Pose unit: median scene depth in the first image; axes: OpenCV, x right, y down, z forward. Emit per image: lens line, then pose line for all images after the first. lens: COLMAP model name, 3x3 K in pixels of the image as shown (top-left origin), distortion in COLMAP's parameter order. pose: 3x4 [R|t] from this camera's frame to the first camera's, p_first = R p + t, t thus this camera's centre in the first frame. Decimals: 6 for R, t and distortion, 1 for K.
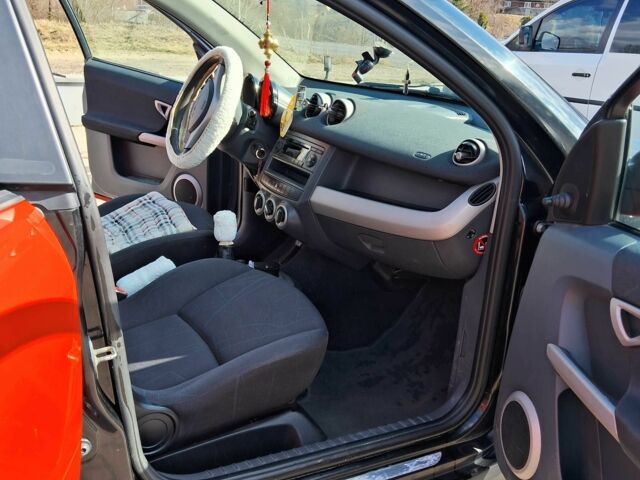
lens RADIAL K [[716.2, 0, 320.4], [0, 716.2, 265.9], [0, 0, 1]] dist [0.052547, -0.035524]
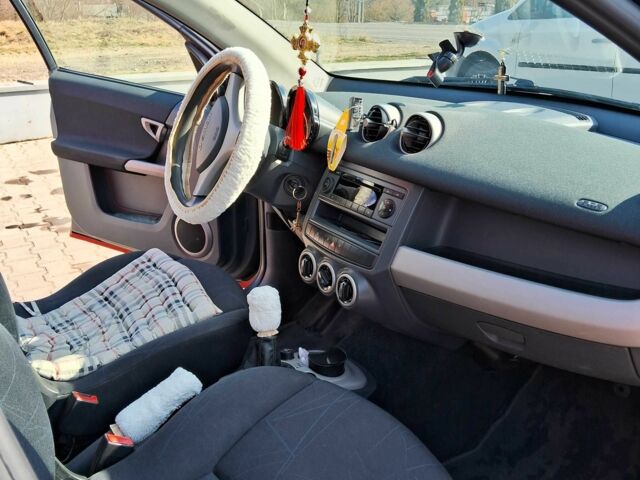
lens RADIAL K [[716.2, 0, 320.4], [0, 716.2, 265.9], [0, 0, 1]] dist [0.052547, -0.035524]
pose [[0.996775, -0.079494, 0.010935, -0.081609], [0.079177, 0.996498, 0.026870, -0.109030], [-0.013033, -0.025917, 0.999579, 0.301996]]
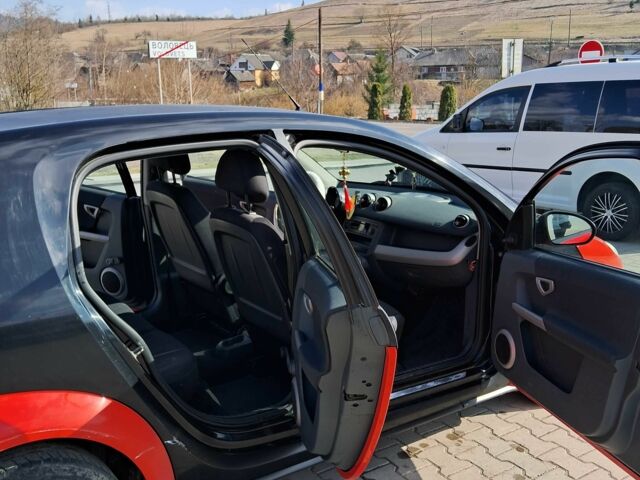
lens RADIAL K [[704.6, 0, 320.6], [0, 704.6, 242.8], [0, 0, 1]] dist [0.087493, -0.267479]
pose [[0.993313, -0.084284, 0.078896, -0.269079], [0.093288, 0.988571, -0.118425, 0.077845], [-0.068013, 0.124994, 0.989824, -0.720555]]
